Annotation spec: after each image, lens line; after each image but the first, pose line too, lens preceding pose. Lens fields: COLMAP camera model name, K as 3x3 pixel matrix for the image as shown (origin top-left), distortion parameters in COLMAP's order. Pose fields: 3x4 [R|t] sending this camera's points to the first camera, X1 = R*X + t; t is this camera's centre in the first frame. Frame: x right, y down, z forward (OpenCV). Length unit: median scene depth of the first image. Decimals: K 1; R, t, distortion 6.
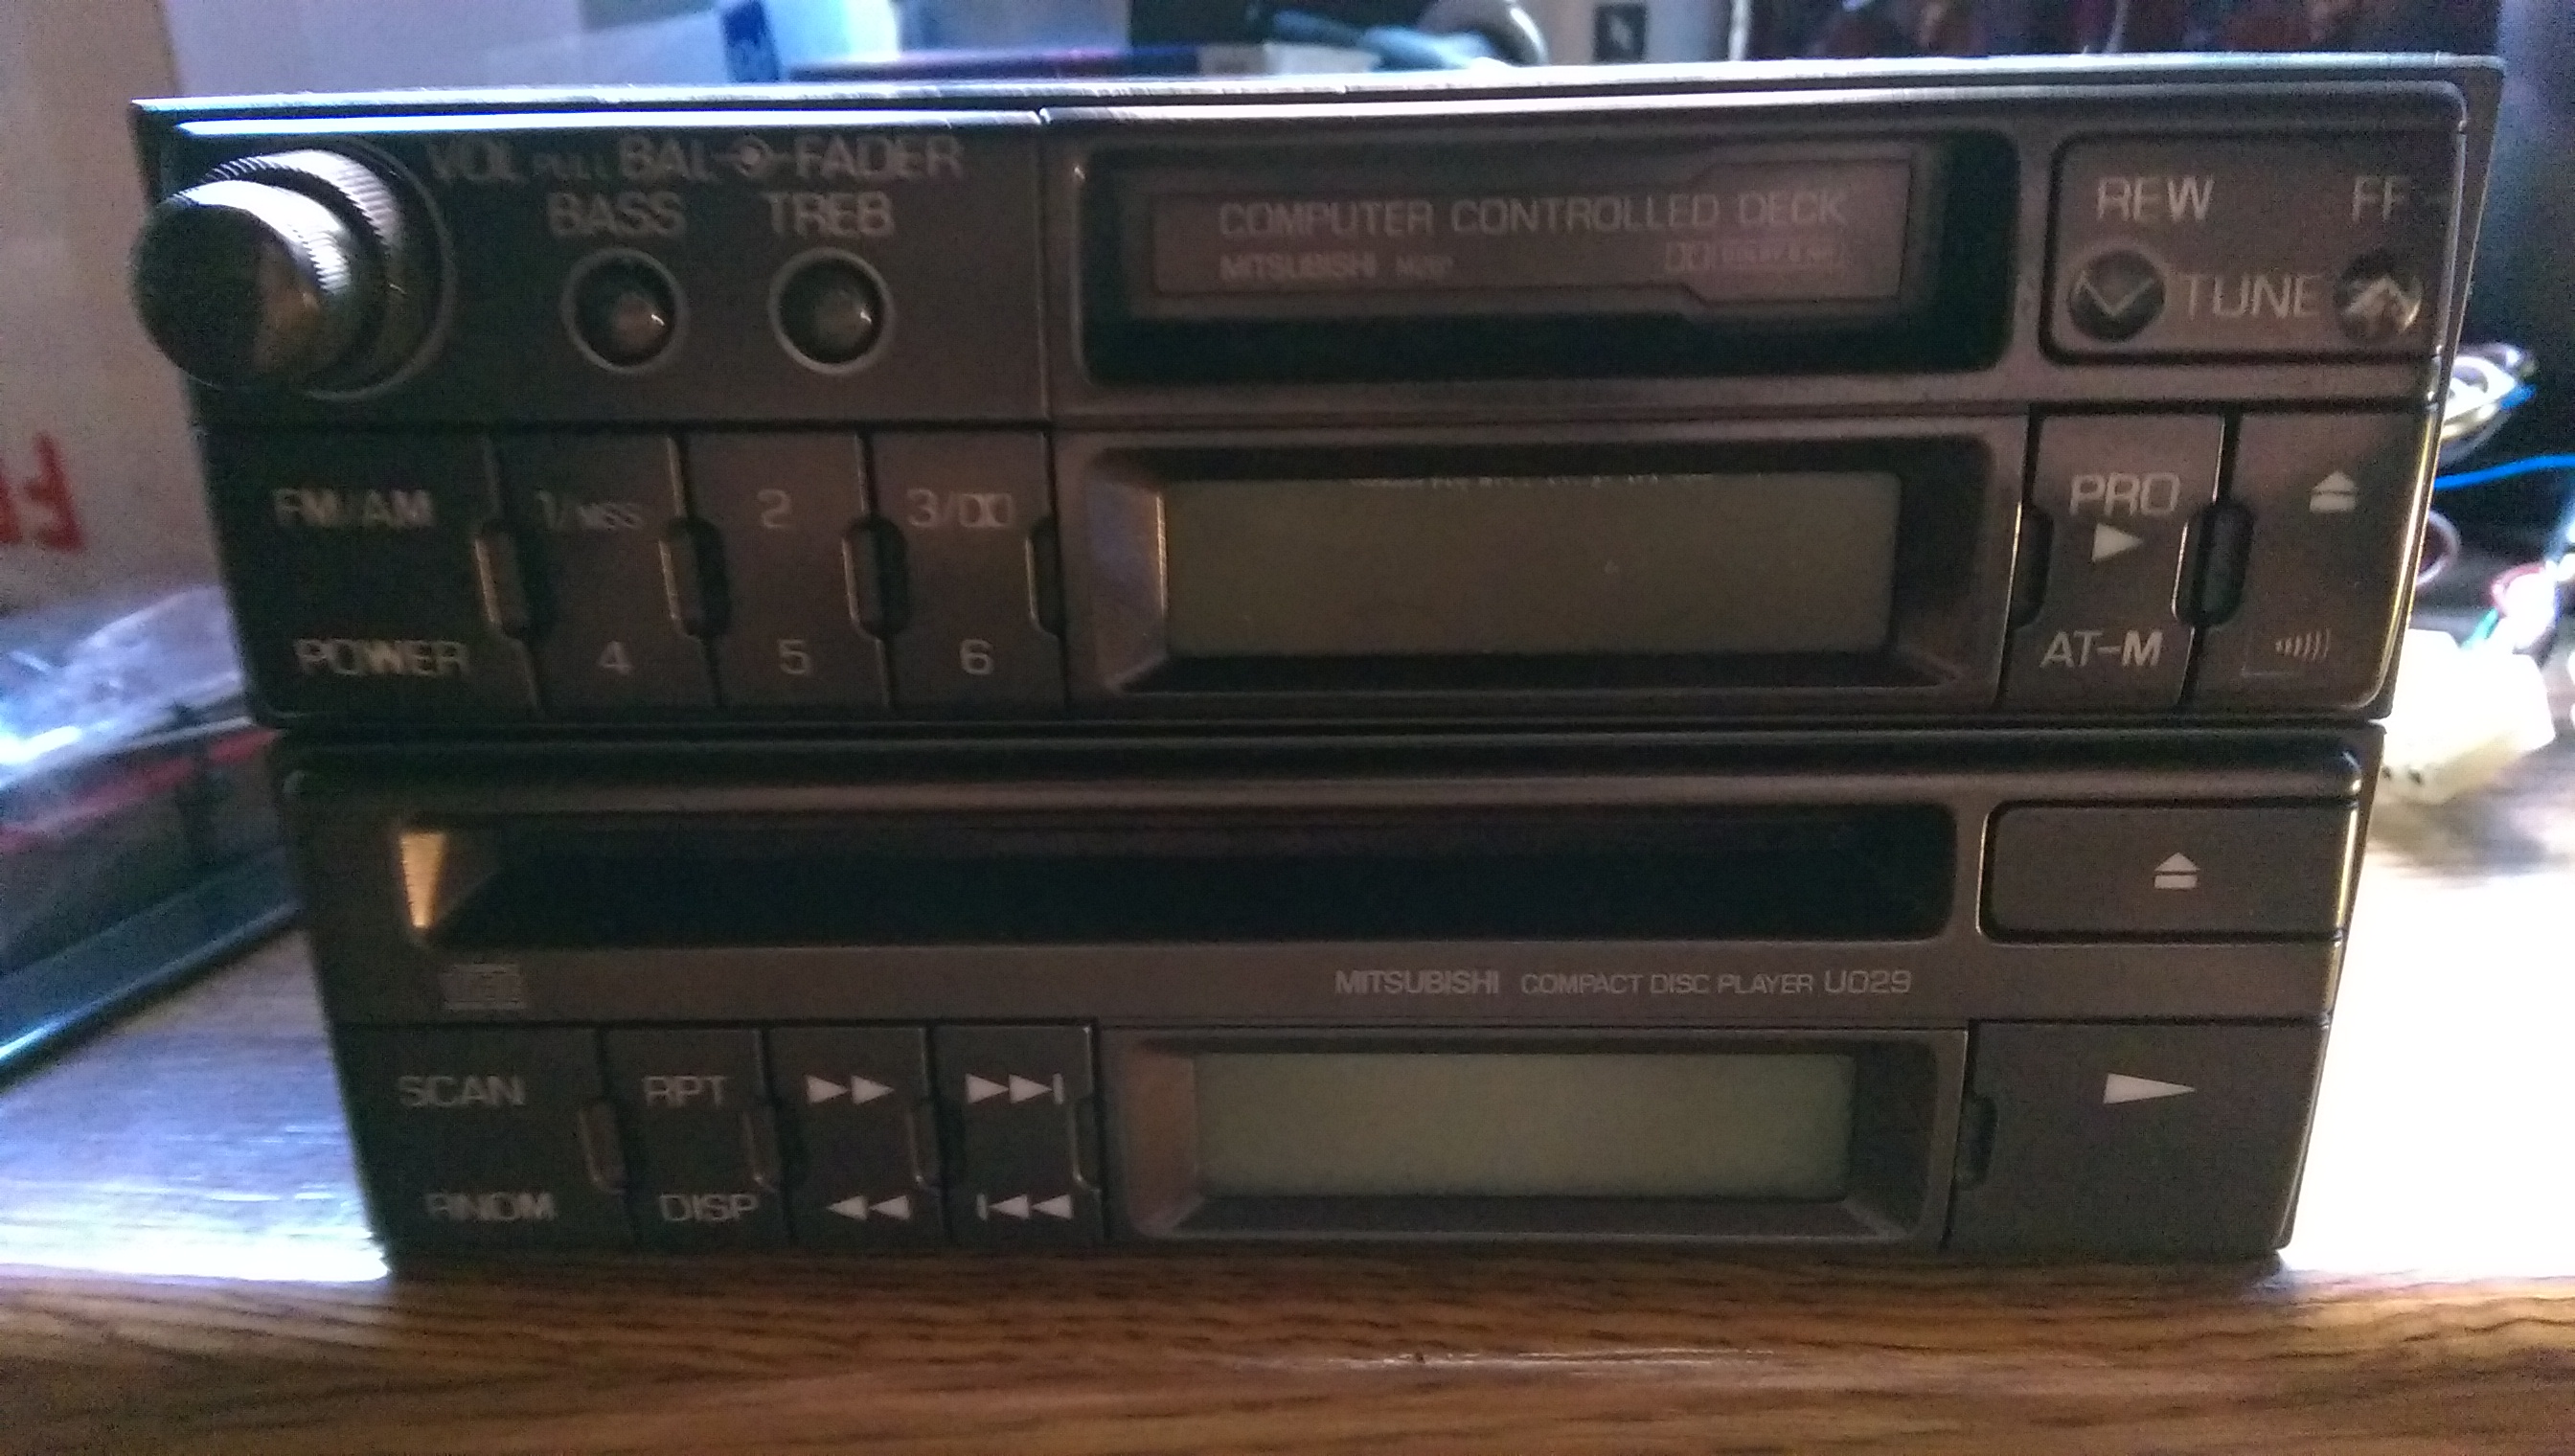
lens RADIAL K [[1867.4, 0, 1345.1], [0, 1867.4, 725.0], [0, 0, 1]] dist [0.118145, -0.144094]
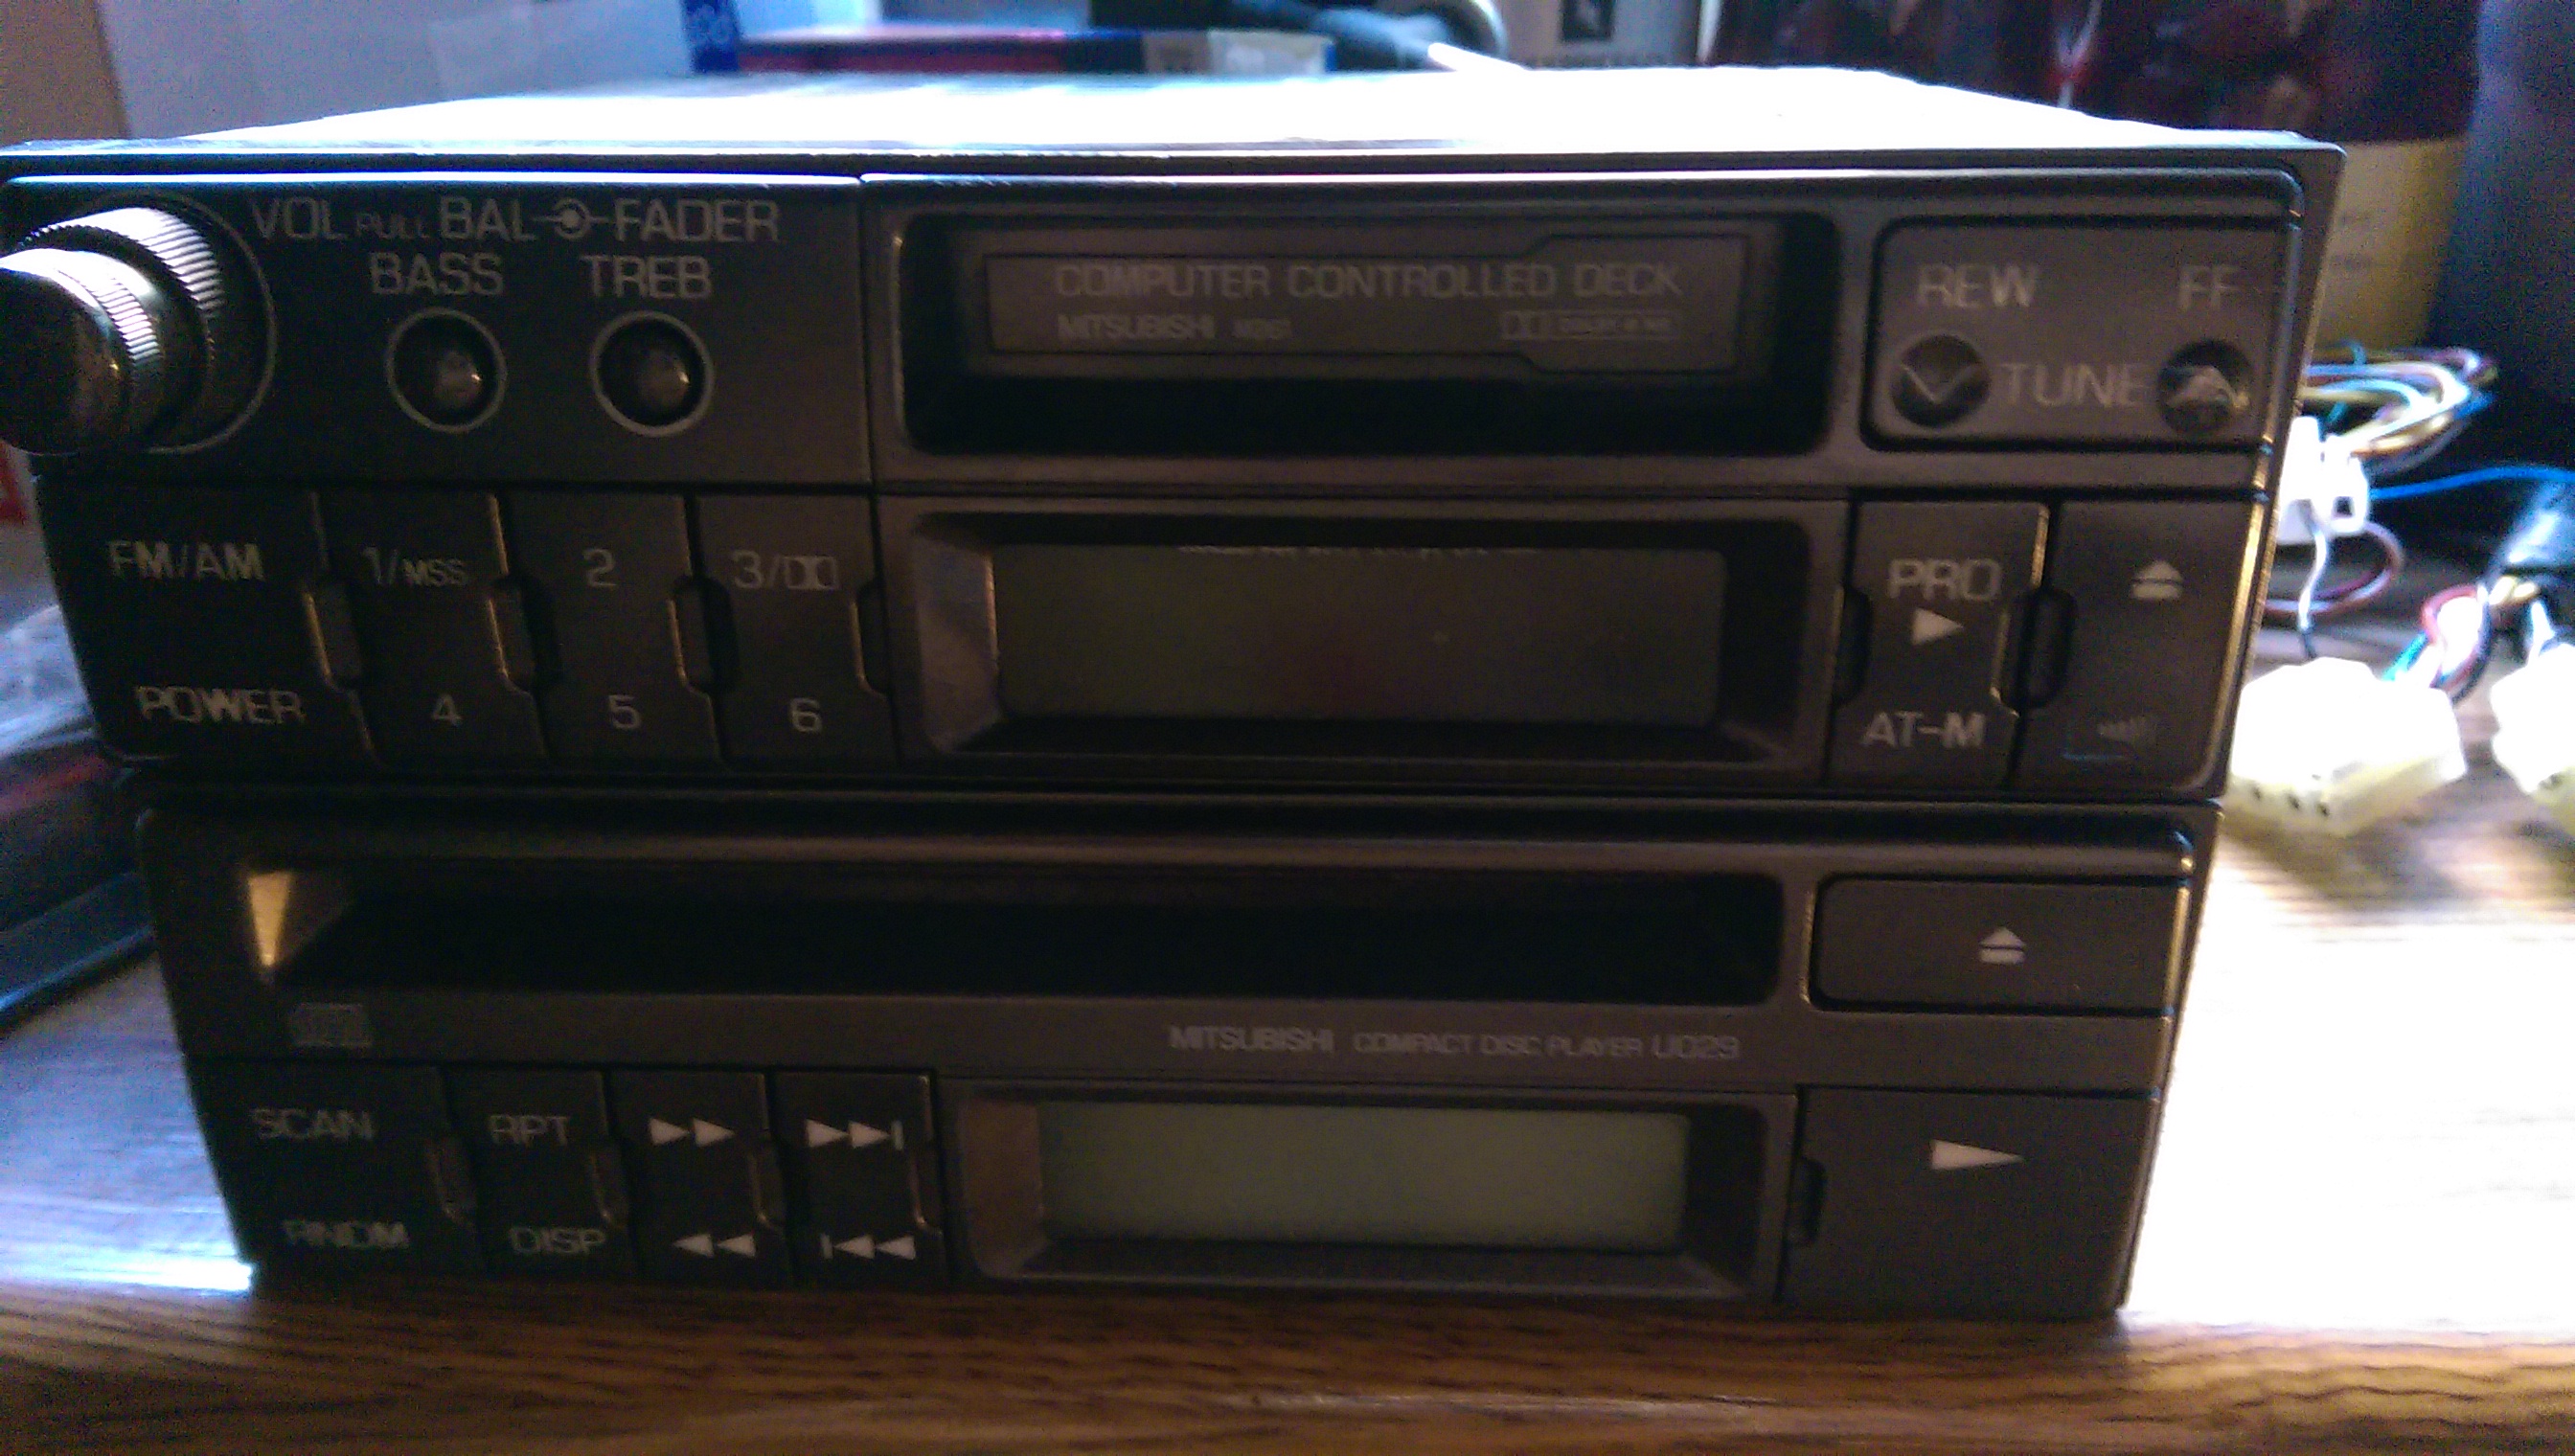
lens RADIAL K [[1867.4, 0, 1345.1], [0, 1867.4, 725.0], [0, 0, 1]] dist [0.118145, -0.144094]
pose [[0.999733, 0.017074, -0.015541, 0.102916], [-0.016490, 0.999182, 0.036921, -0.070179], [0.016158, -0.036655, 0.999197, -0.000017]]
